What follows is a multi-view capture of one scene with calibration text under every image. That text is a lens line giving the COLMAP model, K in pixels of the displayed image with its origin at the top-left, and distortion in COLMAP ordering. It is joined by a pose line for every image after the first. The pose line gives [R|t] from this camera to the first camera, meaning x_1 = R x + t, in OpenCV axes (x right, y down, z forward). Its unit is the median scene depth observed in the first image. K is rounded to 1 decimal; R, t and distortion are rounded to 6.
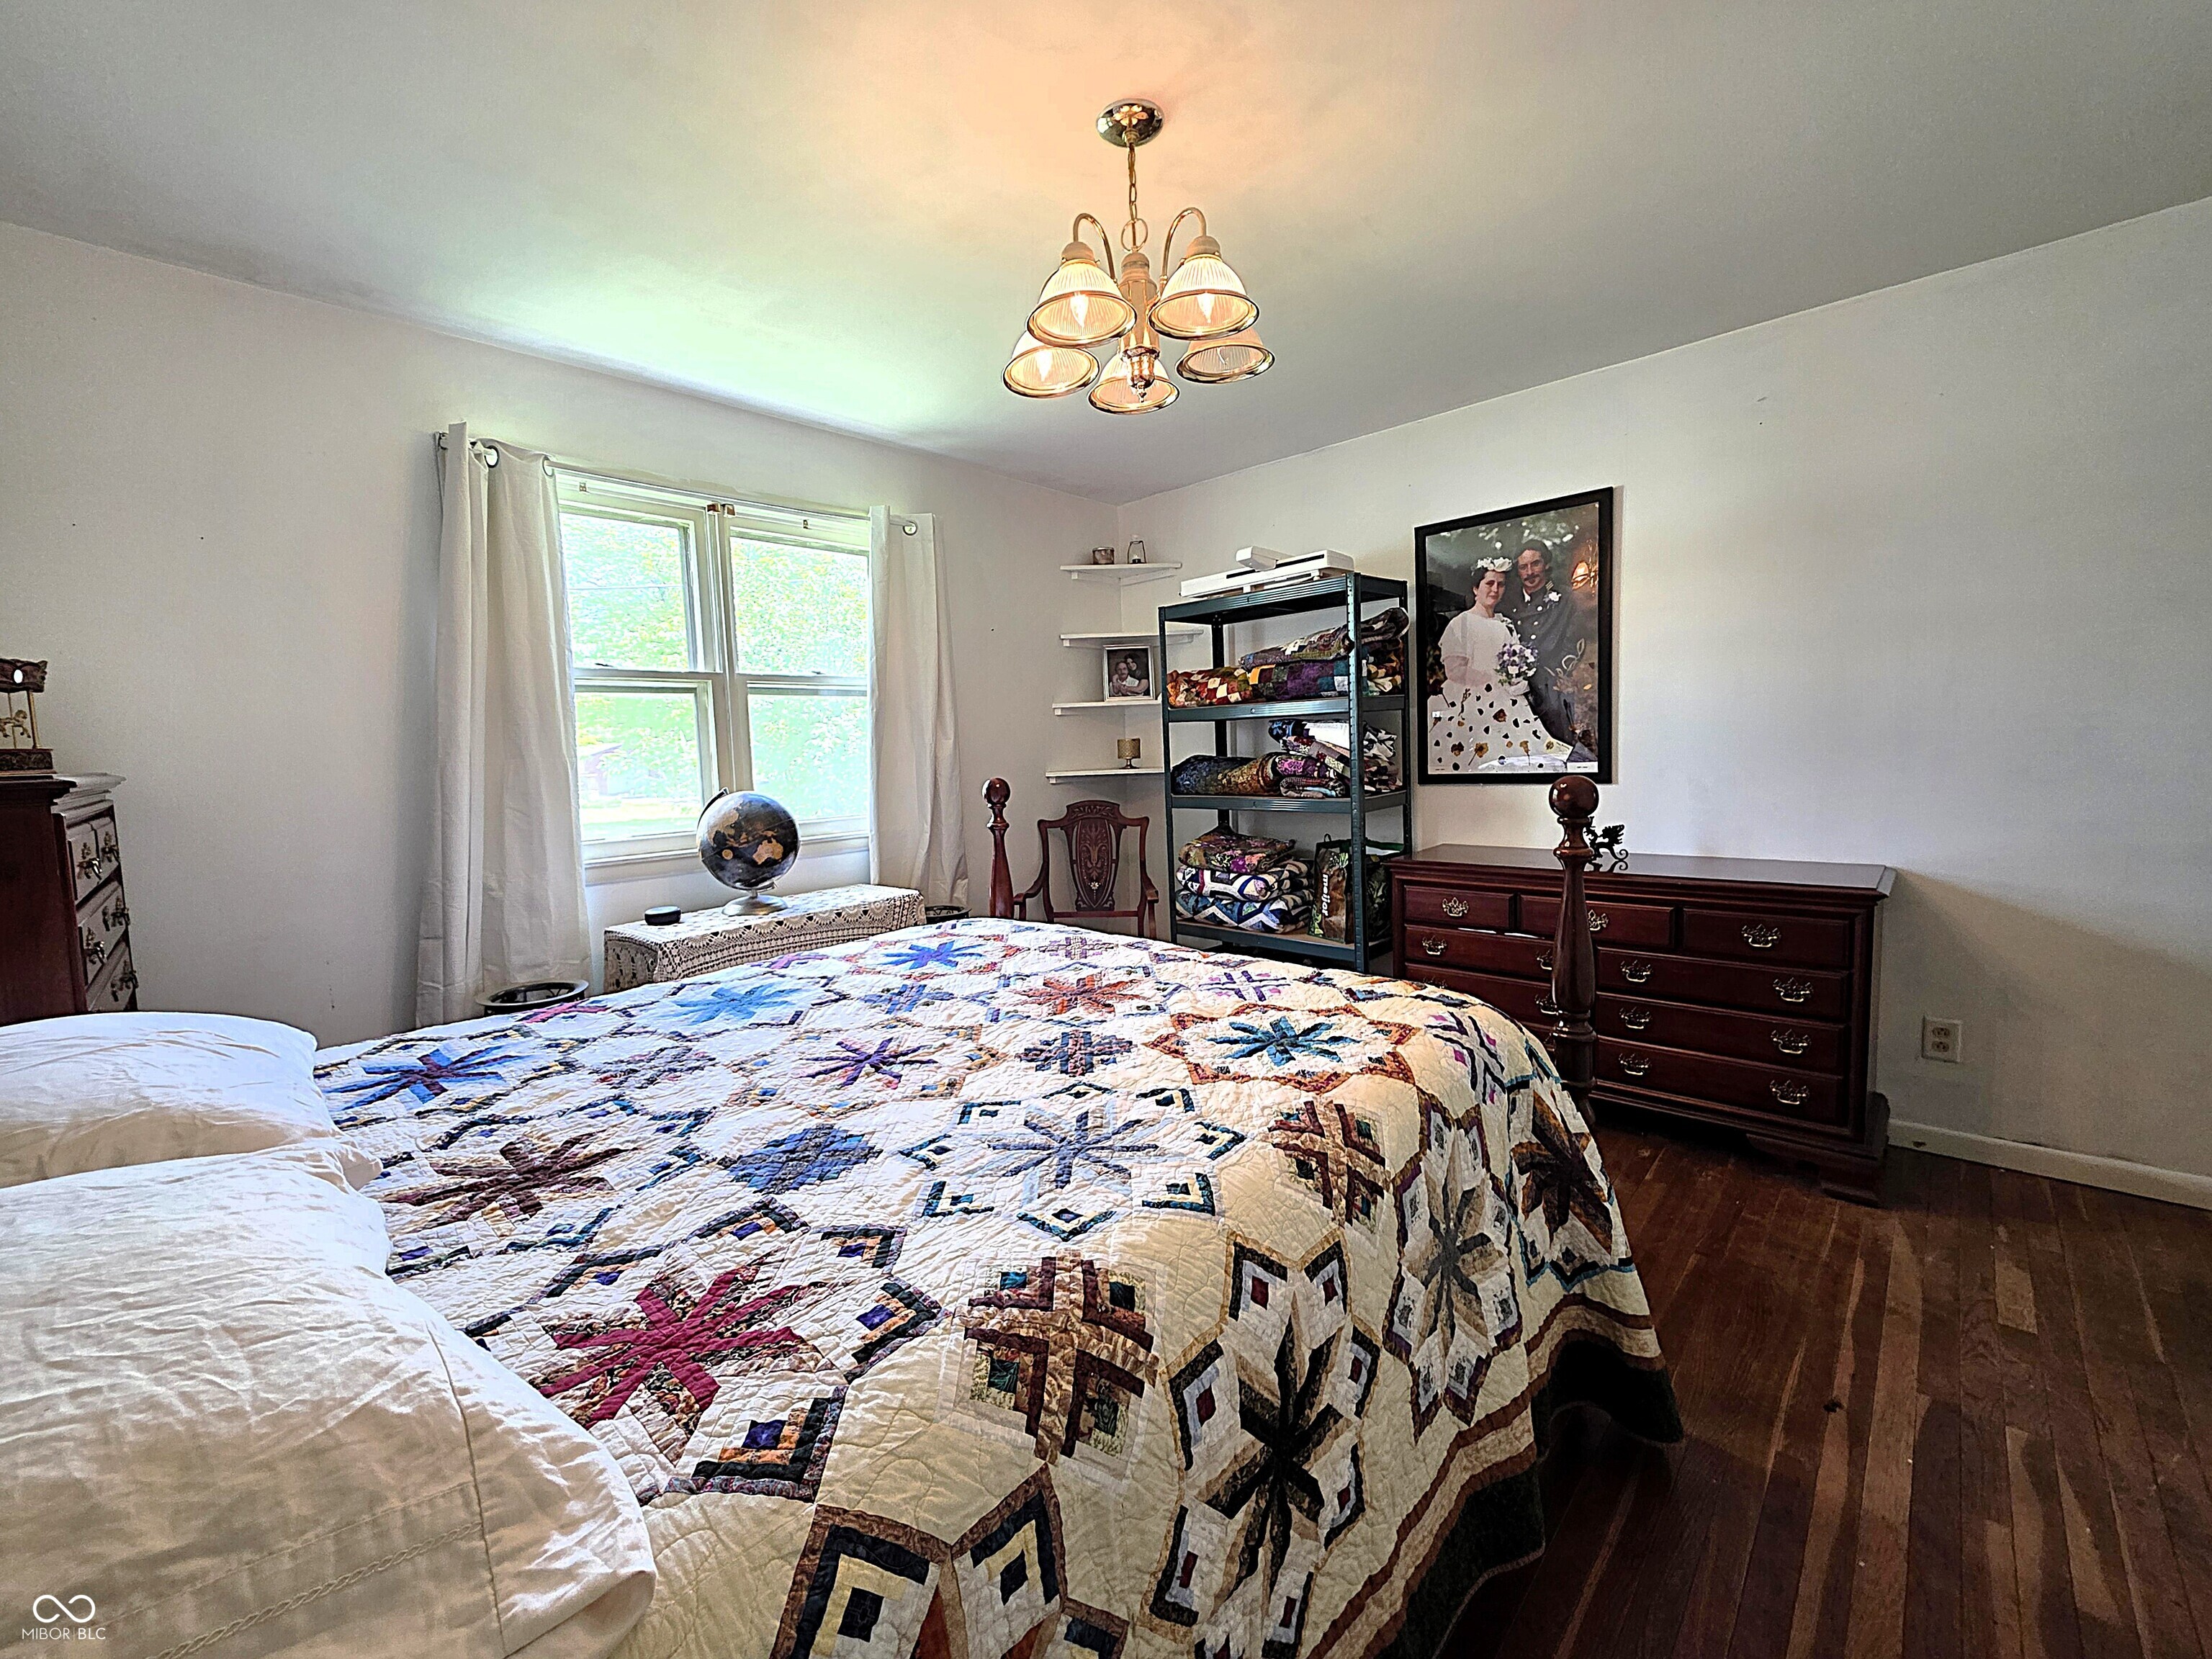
lens RADIAL K [[891.9, 0, 1106.0], [0, 891.9, 829.5], [0, 0, 1]] dist [0.005975, -0.000165]
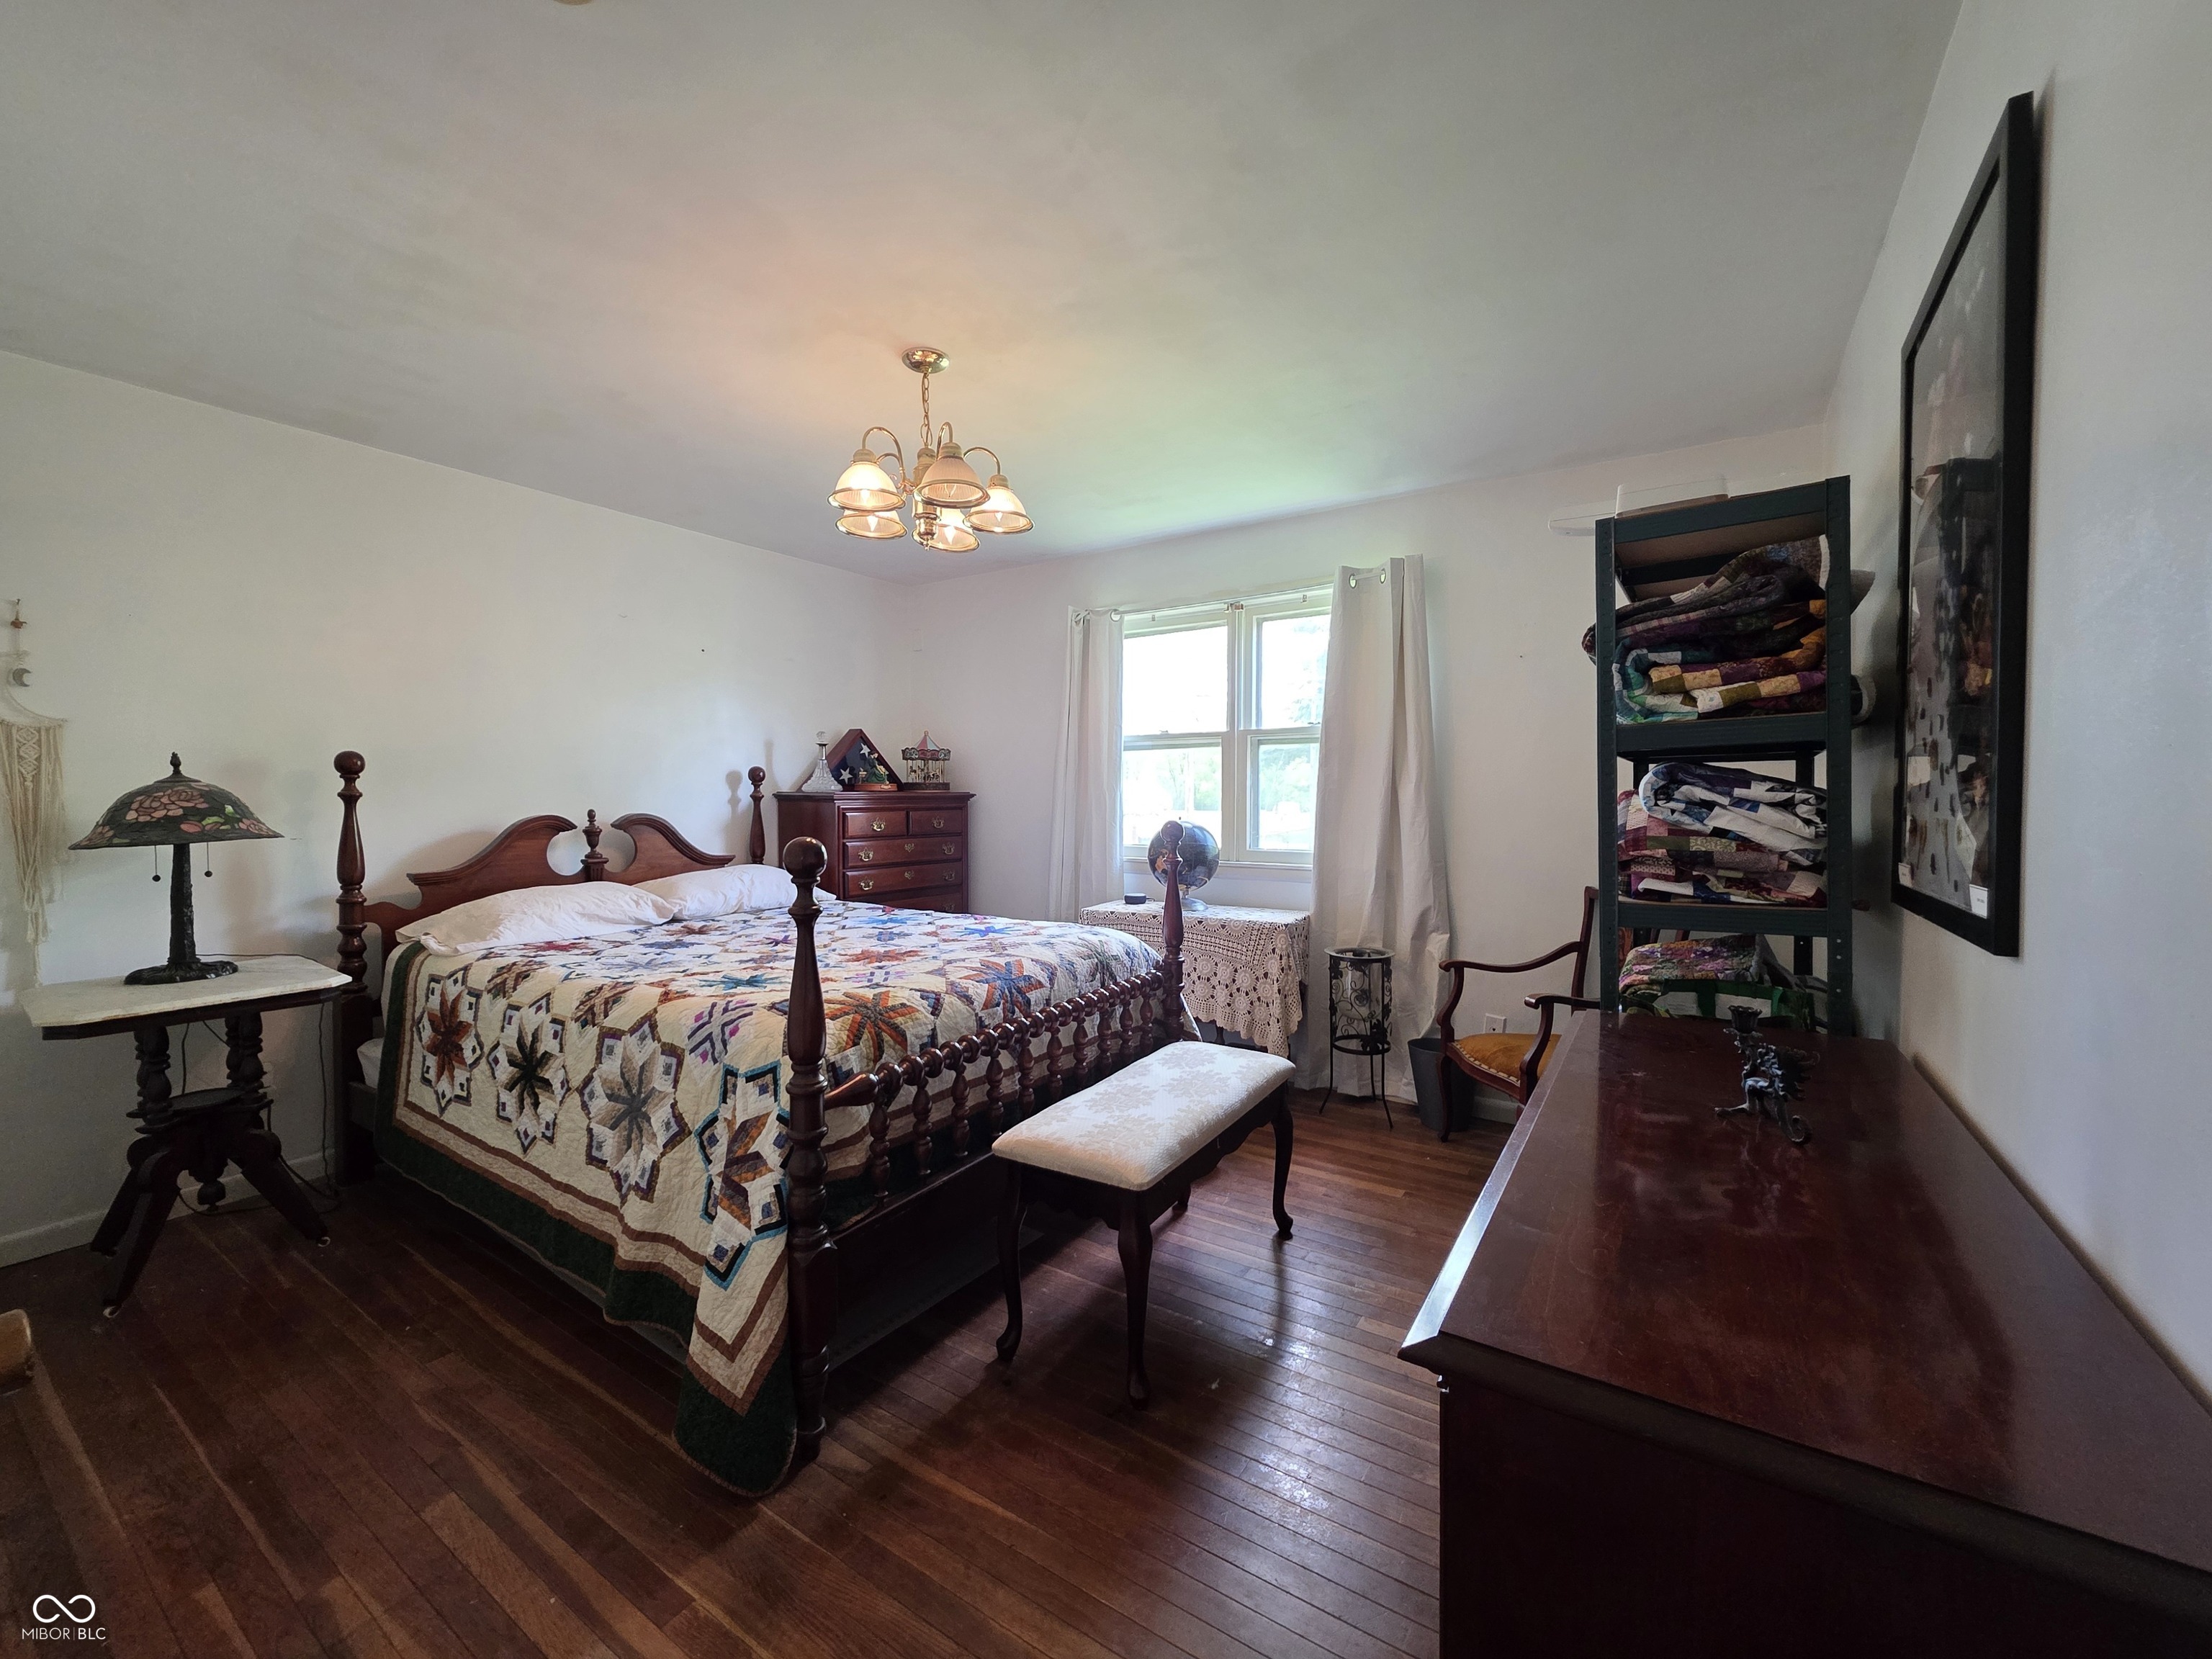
lens RADIAL K [[891.9, 0, 1106.0], [0, 891.9, 829.5], [0, 0, 1]] dist [0.005975, -0.000165]
pose [[0.171012, 0.070612, -0.982735, 0.941499], [-0.095625, 0.993909, 0.054775, -0.094338], [0.980618, 0.084606, 0.176723, 0.671390]]
